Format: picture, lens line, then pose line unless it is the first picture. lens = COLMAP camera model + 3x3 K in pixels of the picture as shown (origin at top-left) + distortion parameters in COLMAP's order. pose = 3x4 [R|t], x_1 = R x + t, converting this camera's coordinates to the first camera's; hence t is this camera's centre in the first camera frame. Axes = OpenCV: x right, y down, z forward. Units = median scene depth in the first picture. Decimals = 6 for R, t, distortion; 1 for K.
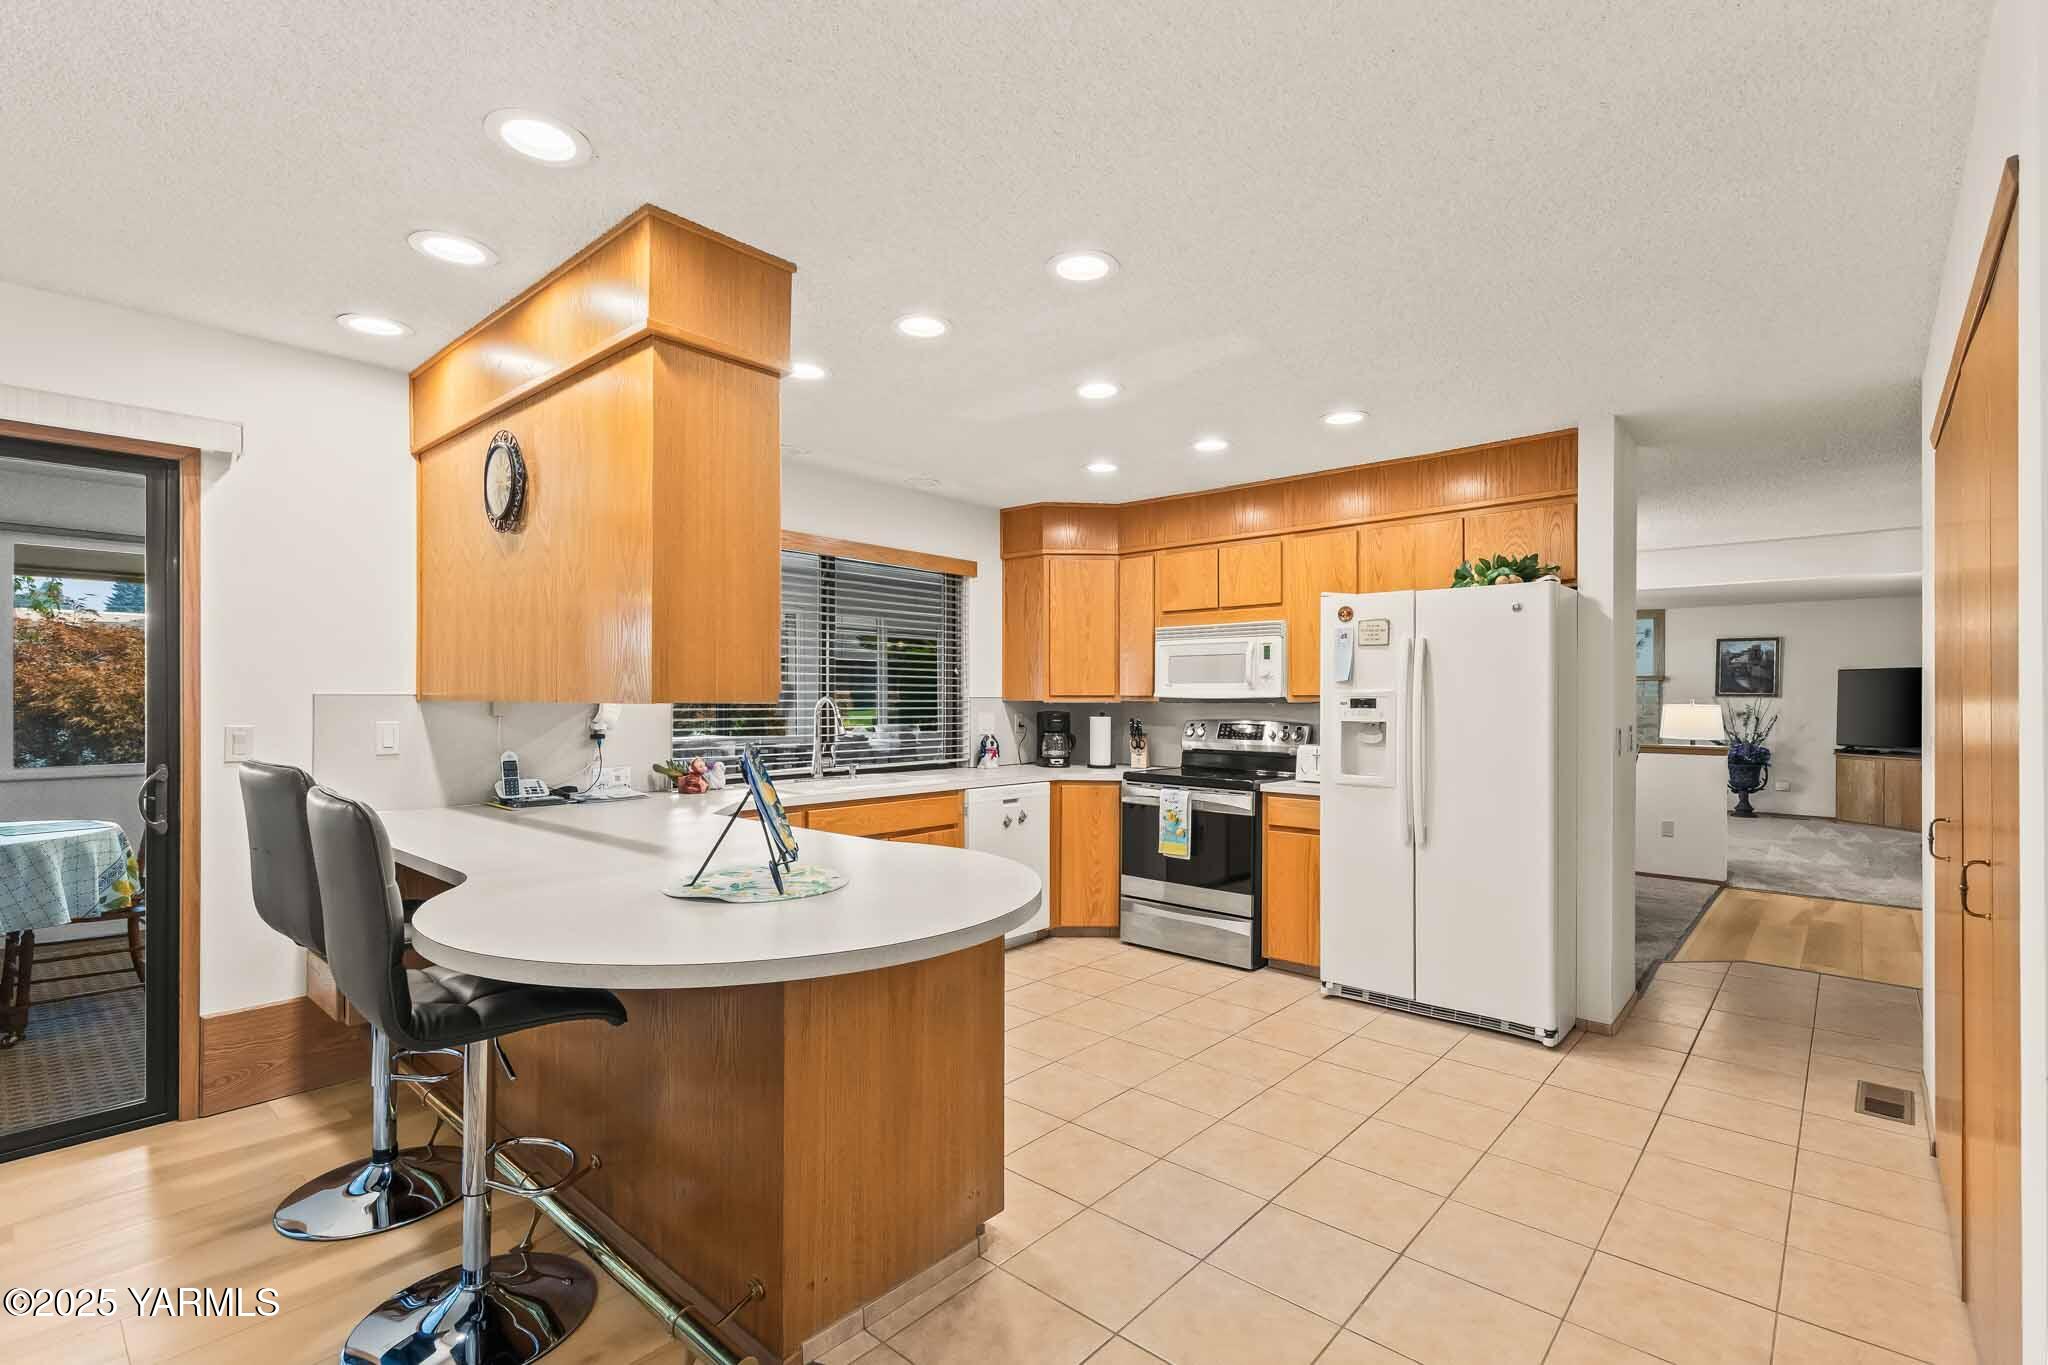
lens RADIAL K [[923.2, 0, 1036.6], [0, 923.2, 696.9], [0, 0, 1]] dist [0.008414, -0.000688]
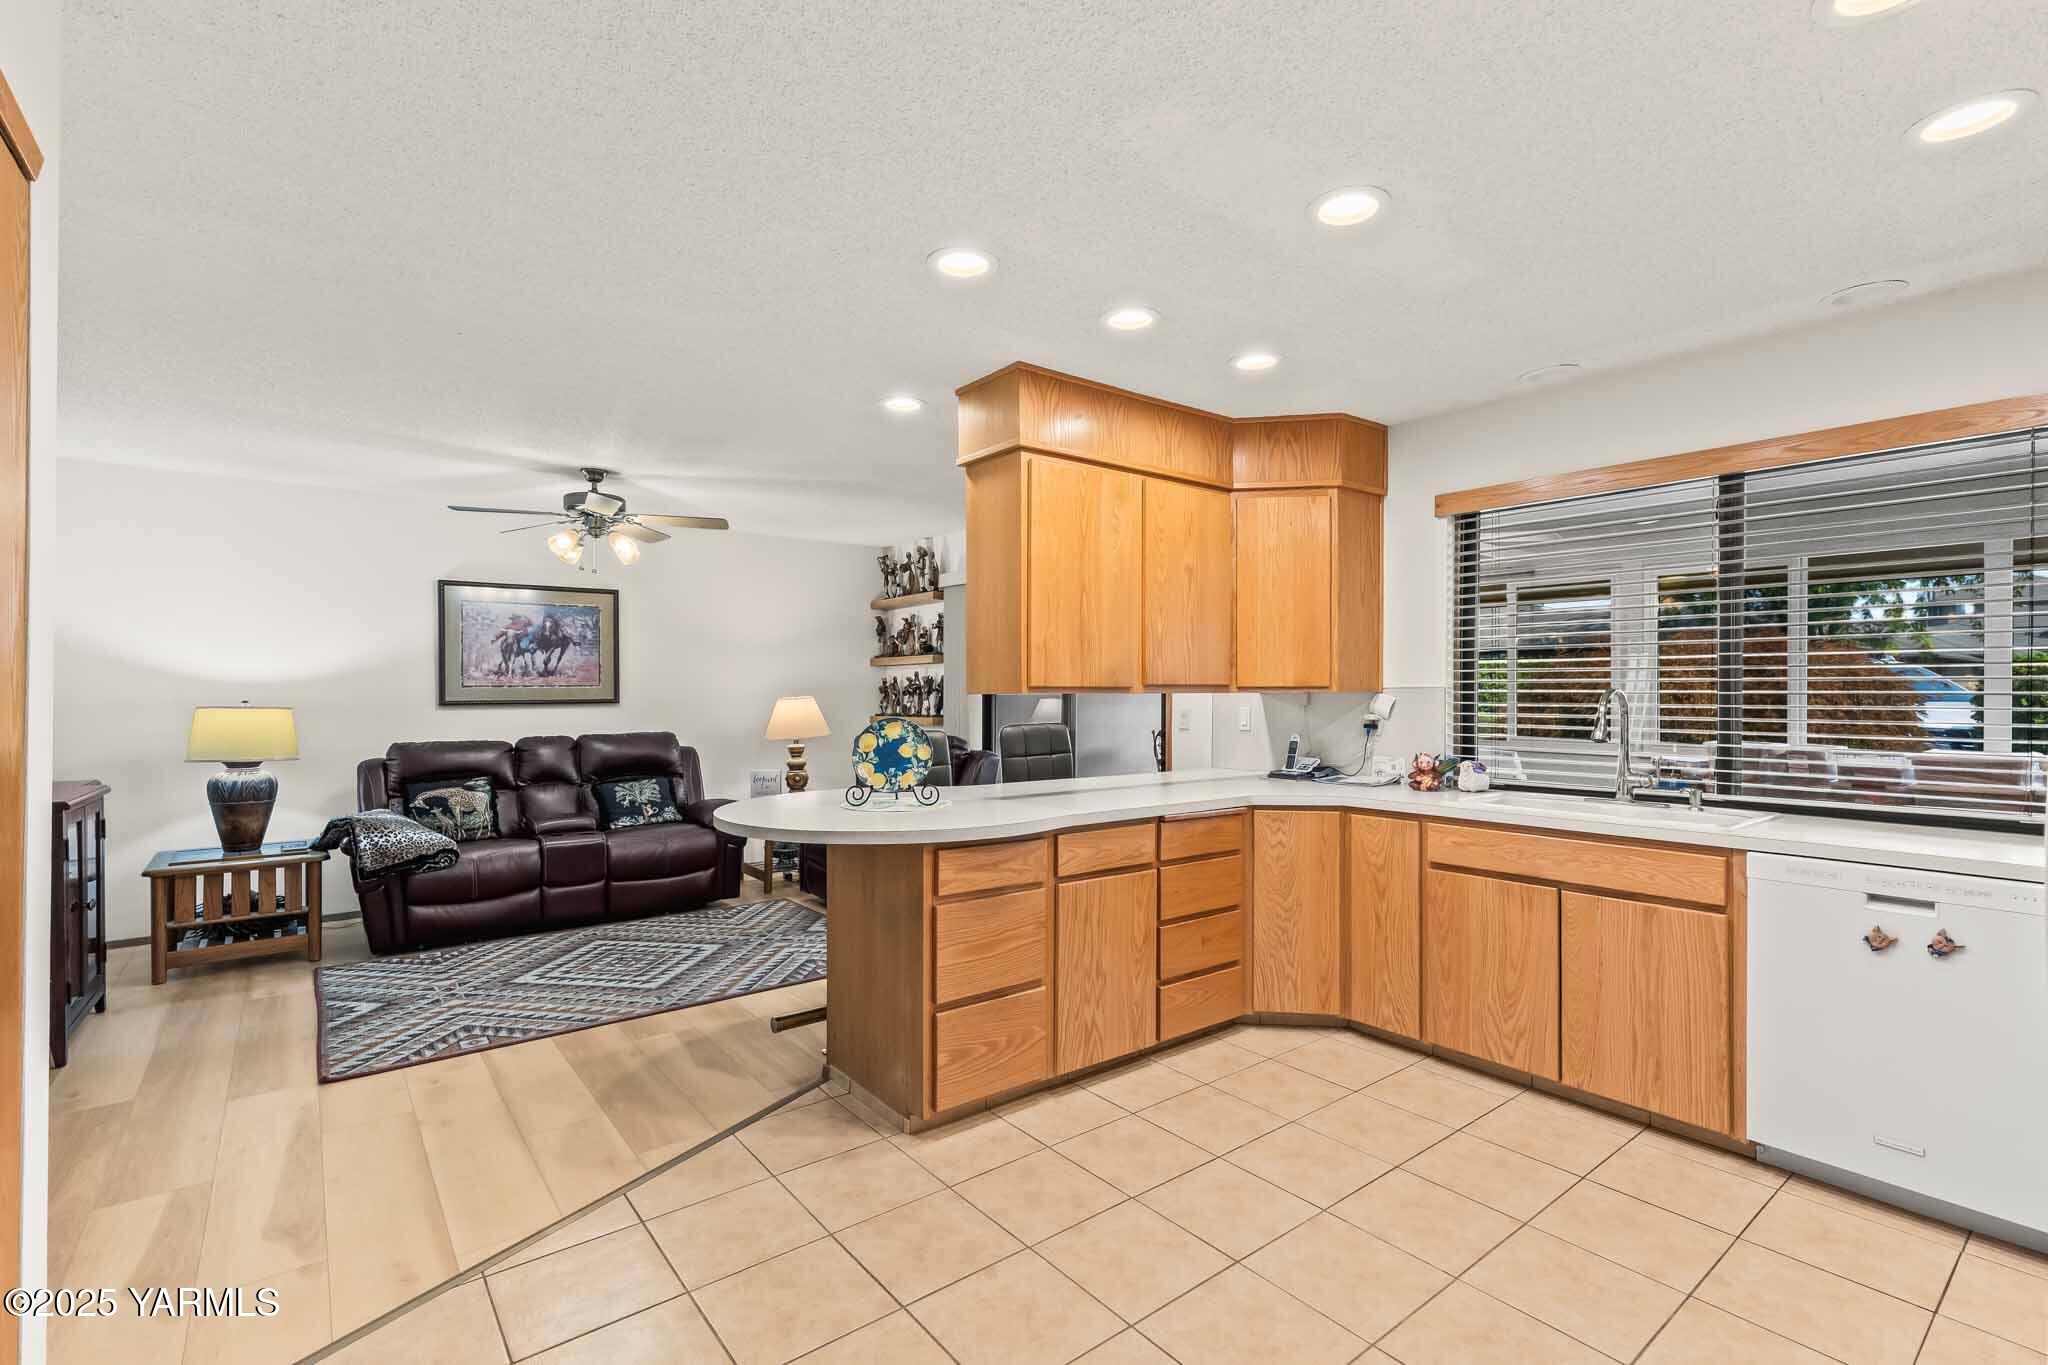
lens RADIAL K [[923.2, 0, 1035.2], [0, 923.2, 691.0], [0, 0, 1]] dist [0.008414, -0.000688]
pose [[-0.177139, -0.006596, -0.984164, 0.658047], [0.002010, 0.999973, -0.007064, 0.007603], [0.984184, -0.003230, -0.177120, 0.802765]]
